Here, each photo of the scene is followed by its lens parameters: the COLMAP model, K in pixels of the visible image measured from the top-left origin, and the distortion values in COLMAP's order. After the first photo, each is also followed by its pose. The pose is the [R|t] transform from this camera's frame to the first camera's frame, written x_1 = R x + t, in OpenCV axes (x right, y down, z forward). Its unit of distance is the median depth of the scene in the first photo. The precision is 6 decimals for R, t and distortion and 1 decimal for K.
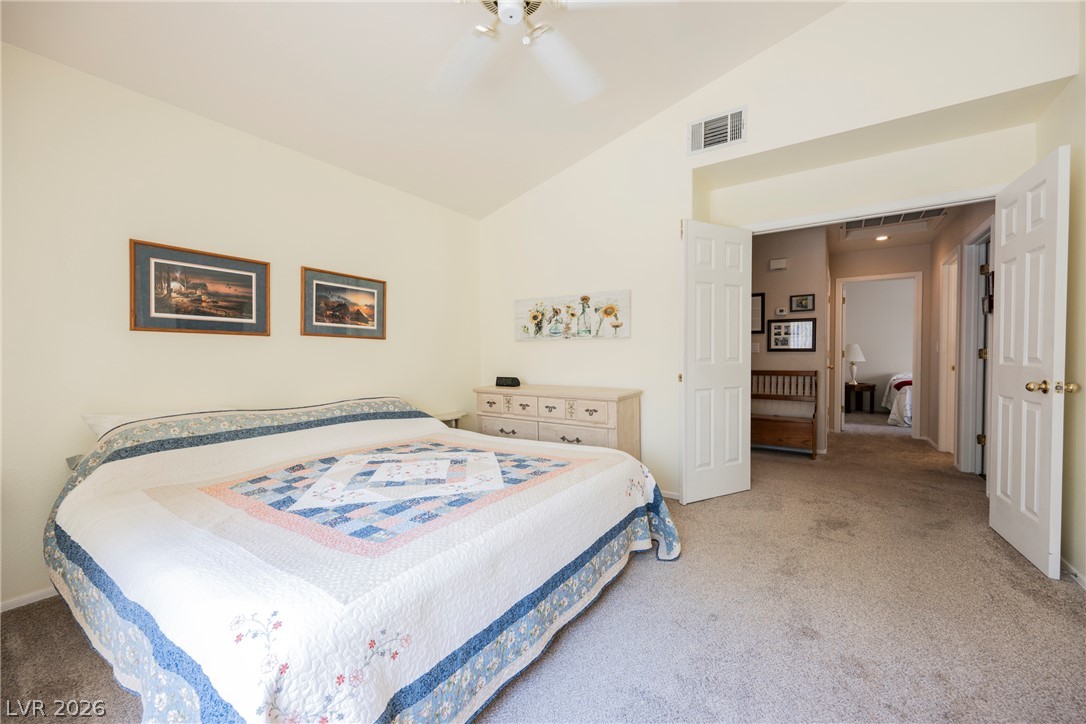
lens RADIAL K [[423.8, 0, 550.1], [0, 423.8, 357.1], [0, 0, 1]] dist [-0.004089, 0.000868]
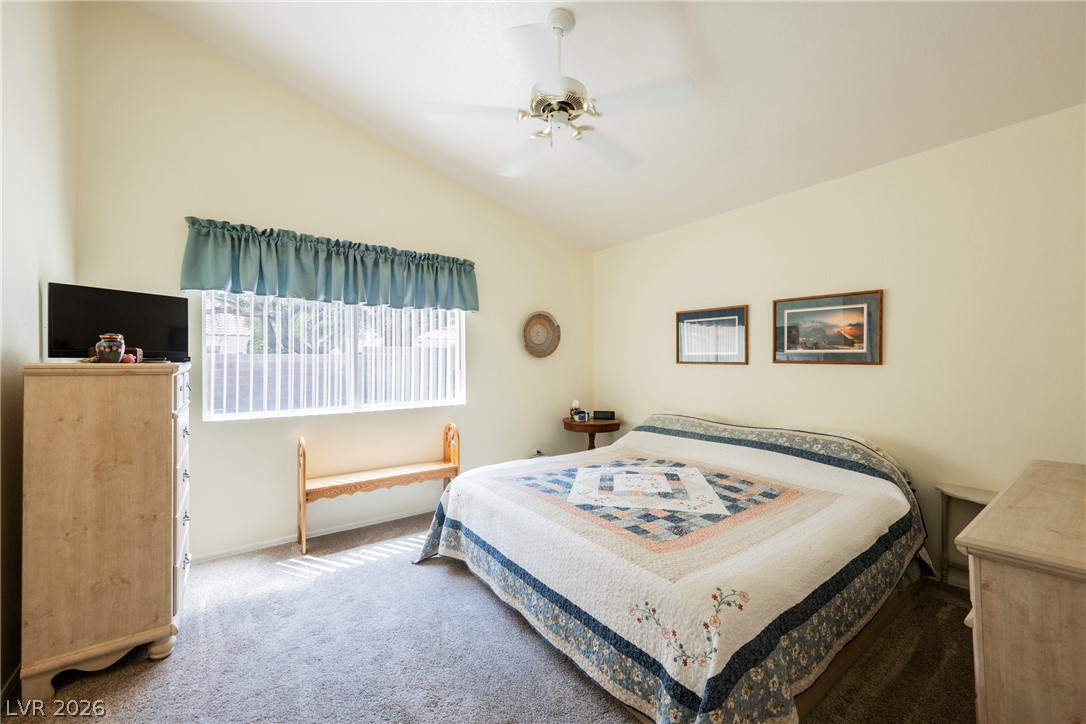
lens RADIAL K [[423.8, 0, 544.9], [0, 423.8, 353.9], [0, 0, 1]] dist [-0.004089, 0.000868]
pose [[-0.334846, -0.005465, -0.942257, 0.647724], [0.004445, 0.999963, -0.007379, -0.069547], [0.942263, -0.006660, -0.334809, 0.805814]]
